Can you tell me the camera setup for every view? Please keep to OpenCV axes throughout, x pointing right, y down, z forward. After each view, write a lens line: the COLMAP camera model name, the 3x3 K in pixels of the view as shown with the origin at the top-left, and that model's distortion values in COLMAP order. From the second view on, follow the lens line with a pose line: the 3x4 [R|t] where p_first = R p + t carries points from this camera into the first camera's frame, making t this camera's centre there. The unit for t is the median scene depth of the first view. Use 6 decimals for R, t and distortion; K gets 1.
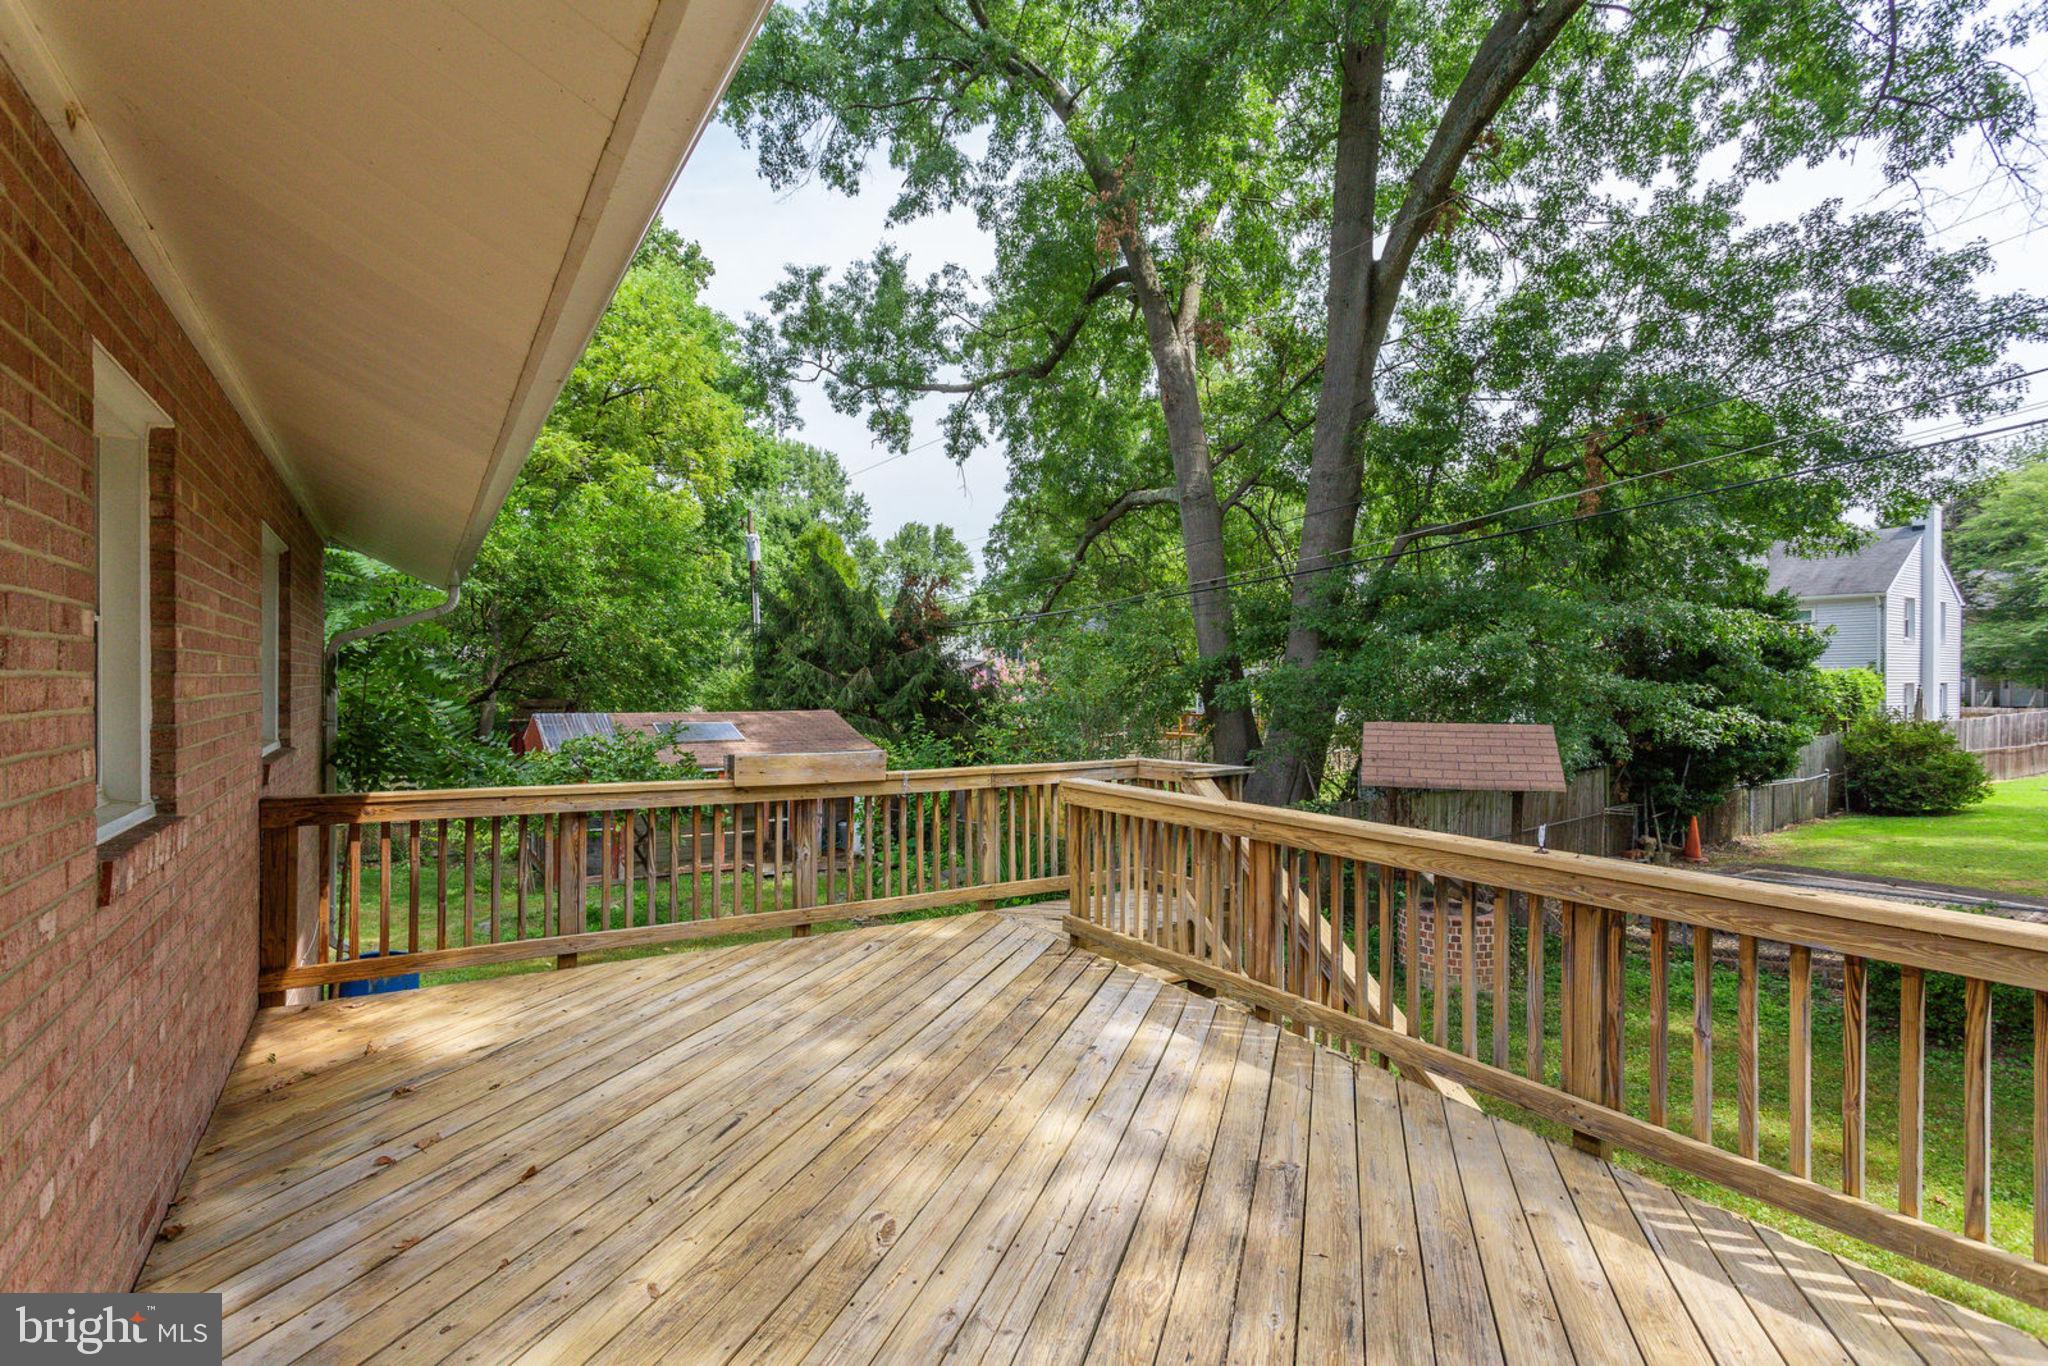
lens RADIAL K [[973.7, 0, 1015.5], [0, 973.7, 676.8], [0, 0, 1]] dist [-0.000172, 0.000026]
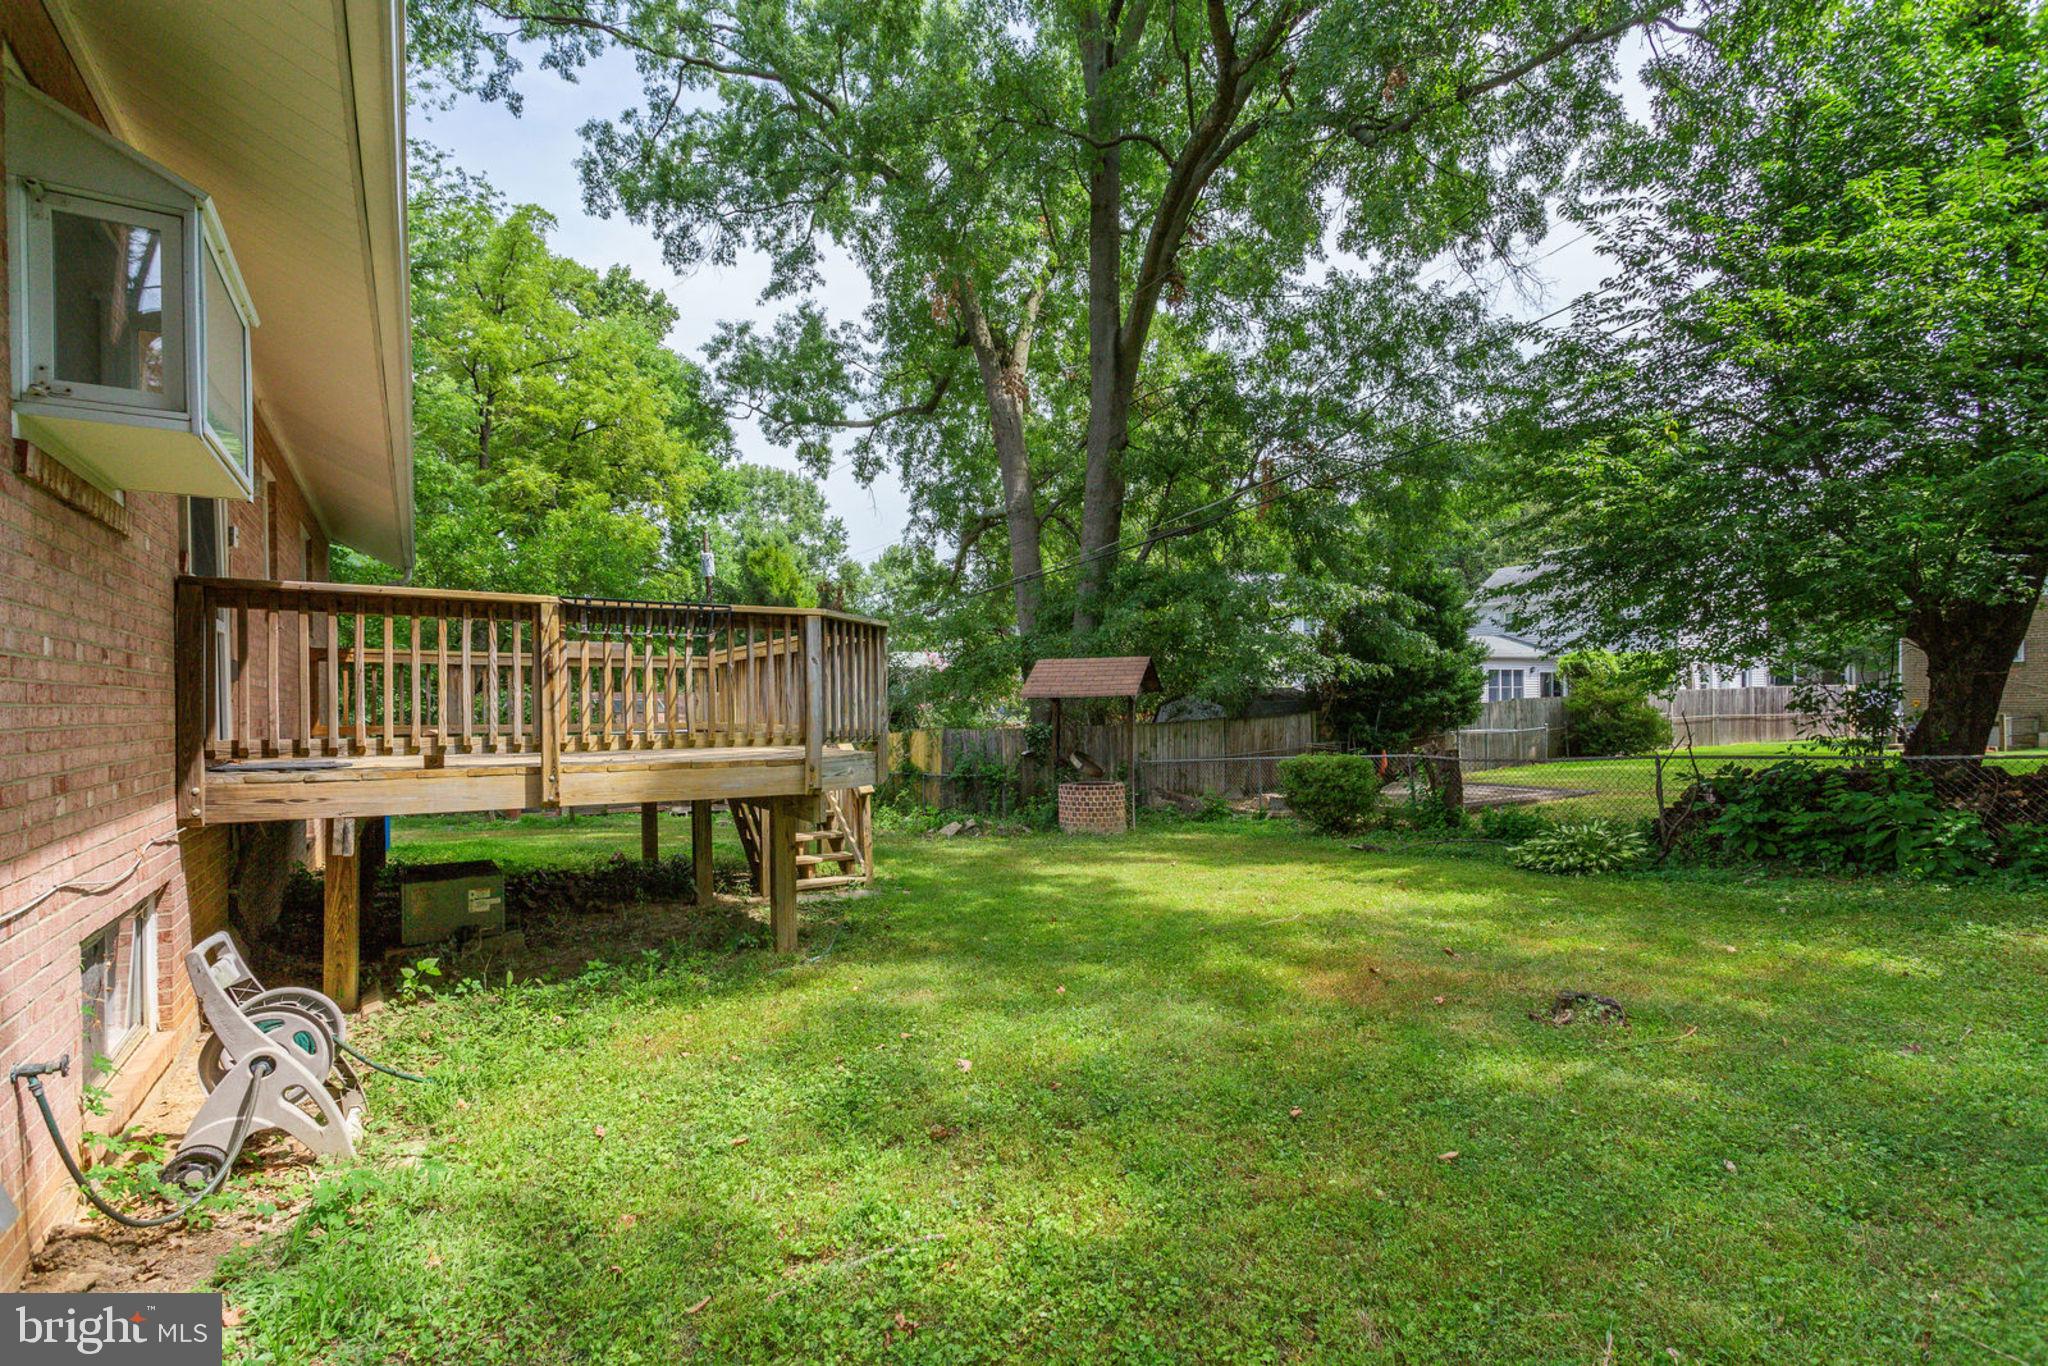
lens RADIAL K [[977.9, 0, 1024.0], [0, 977.9, 683.0], [0, 0, 1]] dist [0.003740, 0.000127]
pose [[0.999870, -0.015990, 0.001928, 0.127885], [0.016021, 0.999722, -0.017295, 0.040478], [-0.001651, 0.017324, 0.999849, -0.176456]]
